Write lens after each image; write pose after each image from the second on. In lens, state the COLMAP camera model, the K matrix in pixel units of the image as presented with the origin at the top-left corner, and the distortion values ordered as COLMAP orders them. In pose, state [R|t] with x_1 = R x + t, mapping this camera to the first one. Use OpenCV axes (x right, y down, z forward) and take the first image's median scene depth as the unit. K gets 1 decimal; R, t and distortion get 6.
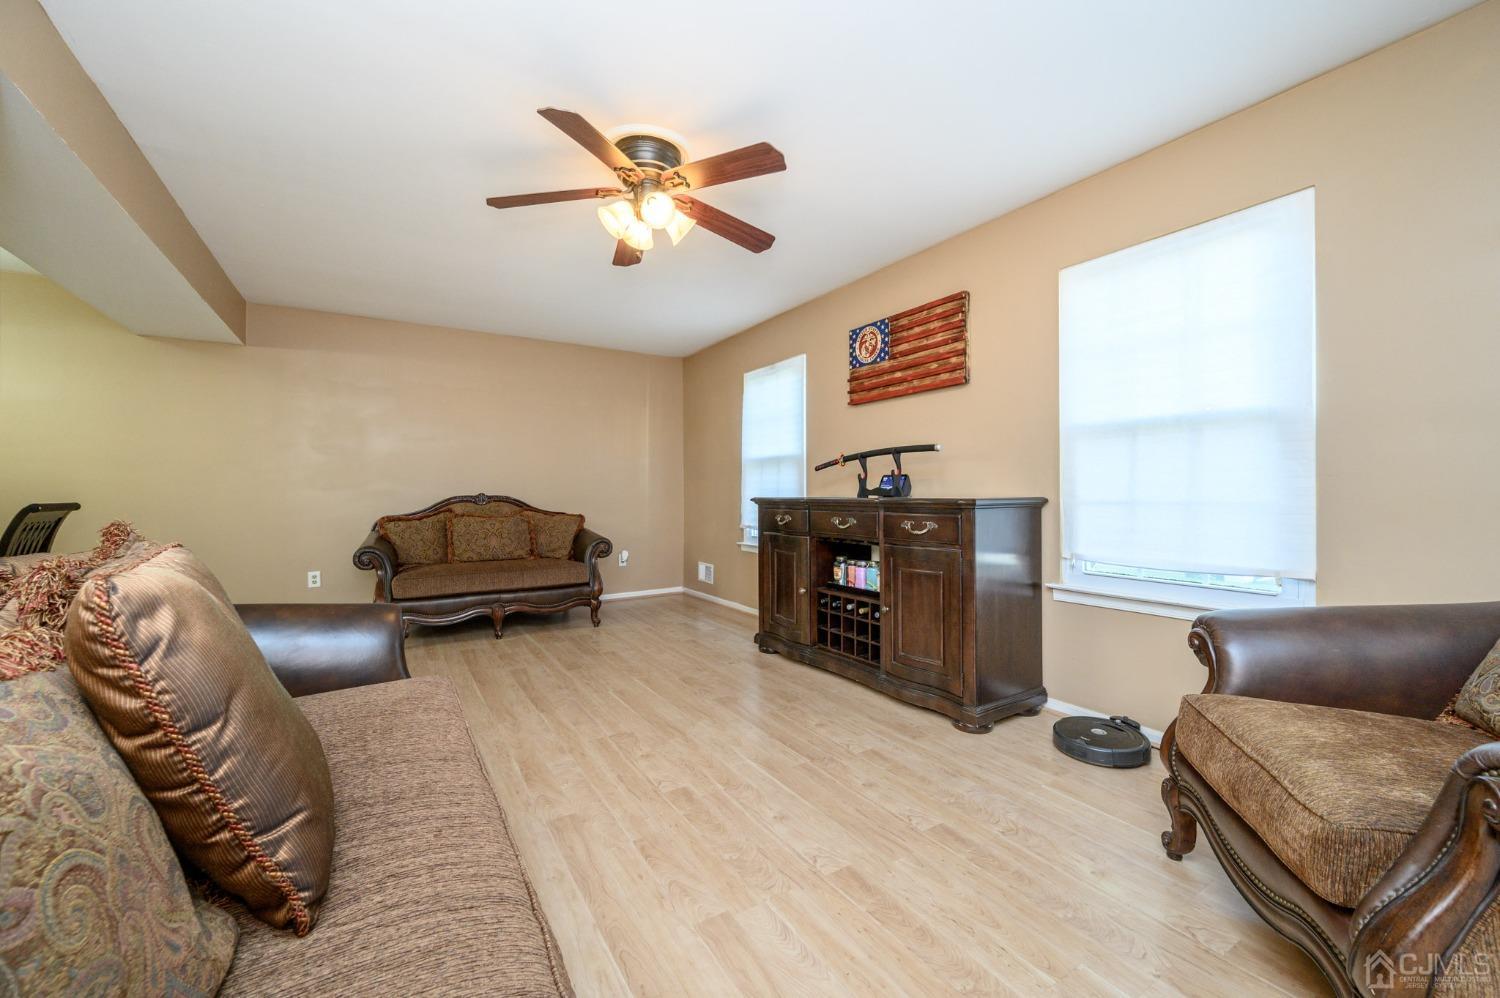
lens RADIAL K [[597.1, 0, 743.6], [0, 597.1, 498.9], [0, 0, 1]] dist [-0.000416, -0.000077]
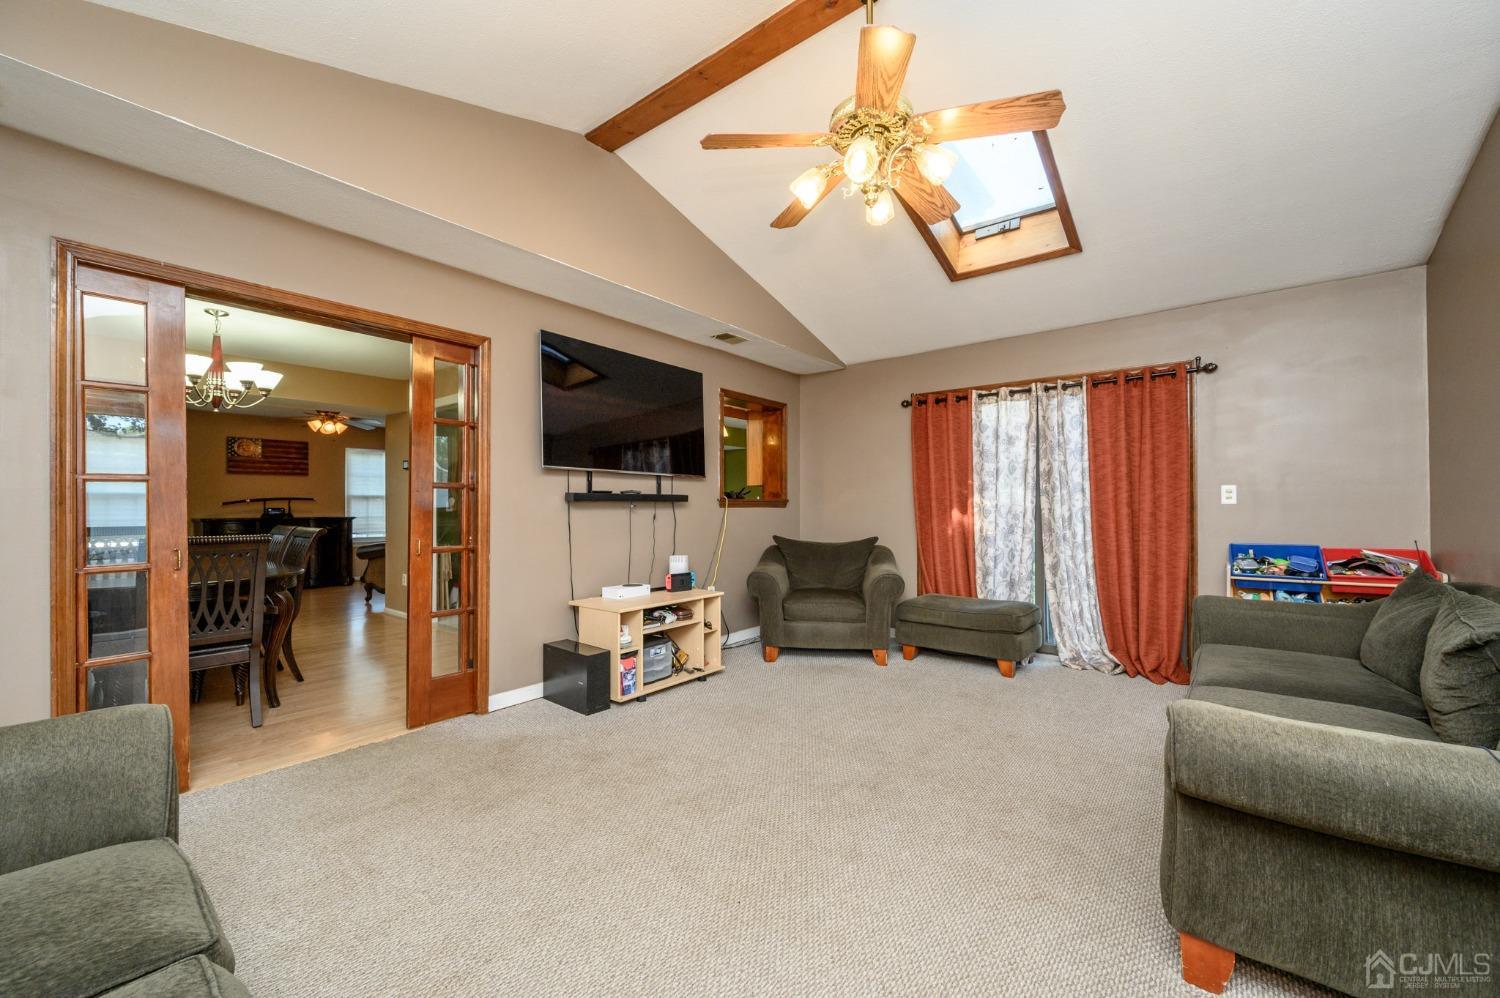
lens RADIAL K [[597.1, 0, 743.6], [0, 597.1, 498.9], [0, 0, 1]] dist [-0.000416, -0.000077]
pose [[-0.337948, 0.013906, 0.941062, -2.658820], [0.012647, 0.999868, -0.010233, -0.029525], [-0.941080, 0.008443, -0.338079, 0.038991]]
